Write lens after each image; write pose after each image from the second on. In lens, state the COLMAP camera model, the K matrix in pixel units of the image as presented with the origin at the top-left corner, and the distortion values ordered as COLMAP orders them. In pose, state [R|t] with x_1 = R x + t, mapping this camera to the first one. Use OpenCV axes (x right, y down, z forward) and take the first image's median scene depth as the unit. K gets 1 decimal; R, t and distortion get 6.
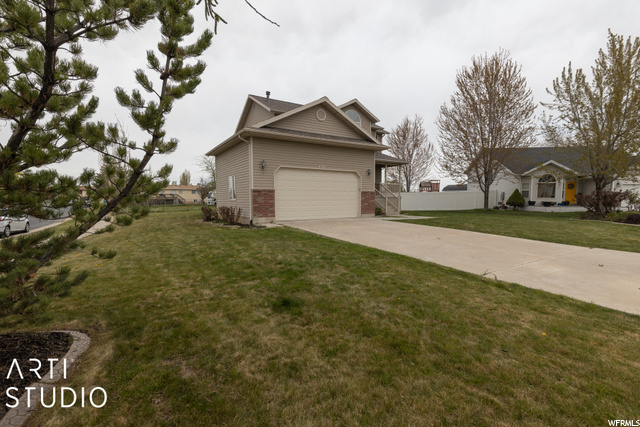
lens RADIAL K [[285.7, 0, 317.6], [0, 285.7, 217.6], [0, 0, 1]] dist [0.002787, 0.000204]
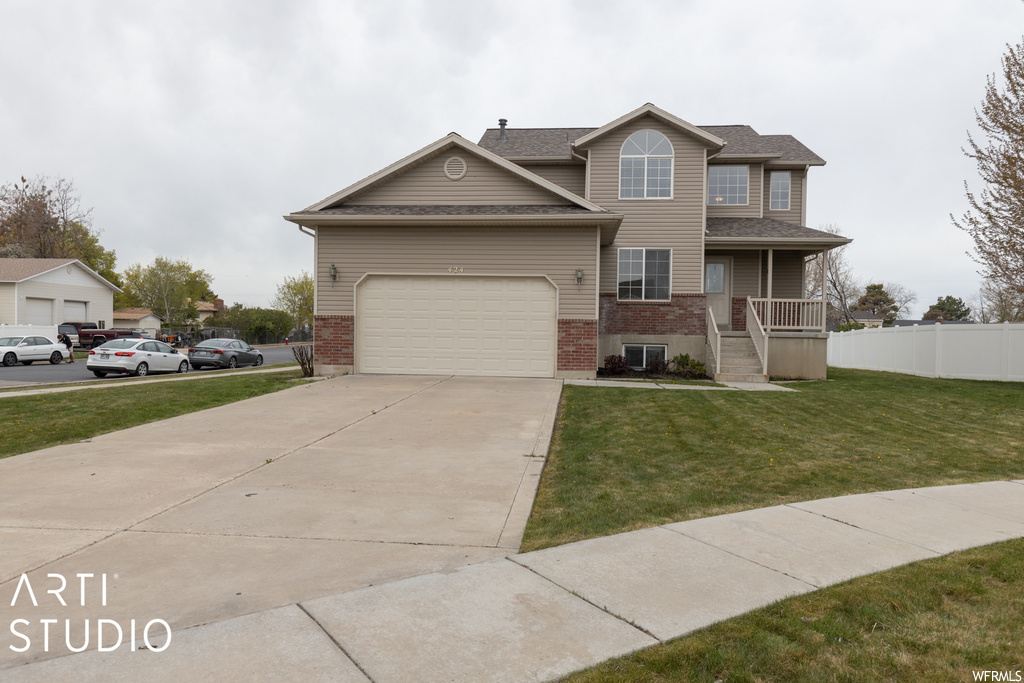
lens RADIAL K [[699.0, 0, 508.1], [0, 699.0, 345.6], [0, 0, 1]] dist [-0.005485, 0.000505]
pose [[0.797711, 0.025388, -0.602505, 0.648593], [-0.058302, 0.997680, -0.035151, -0.007016], [0.600215, 0.063167, 0.797341, 0.071931]]
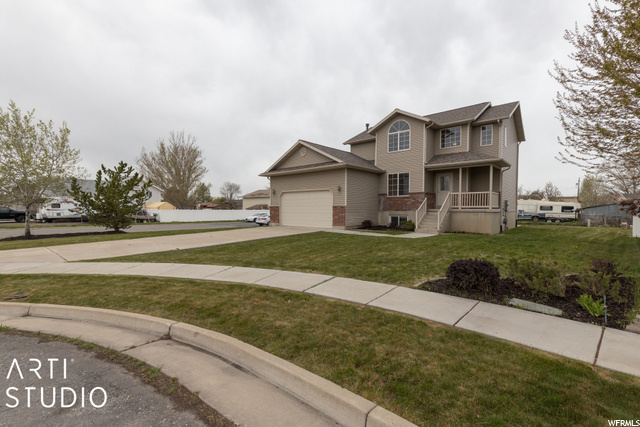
lens RADIAL K [[285.7, 0, 317.6], [0, 285.7, 217.6], [0, 0, 1]] dist [0.002787, 0.000204]
pose [[0.291176, 0.031353, -0.956156, 1.063646], [-0.066795, 0.997690, 0.012374, -0.047809], [0.954335, 0.060263, 0.292597, 0.525400]]
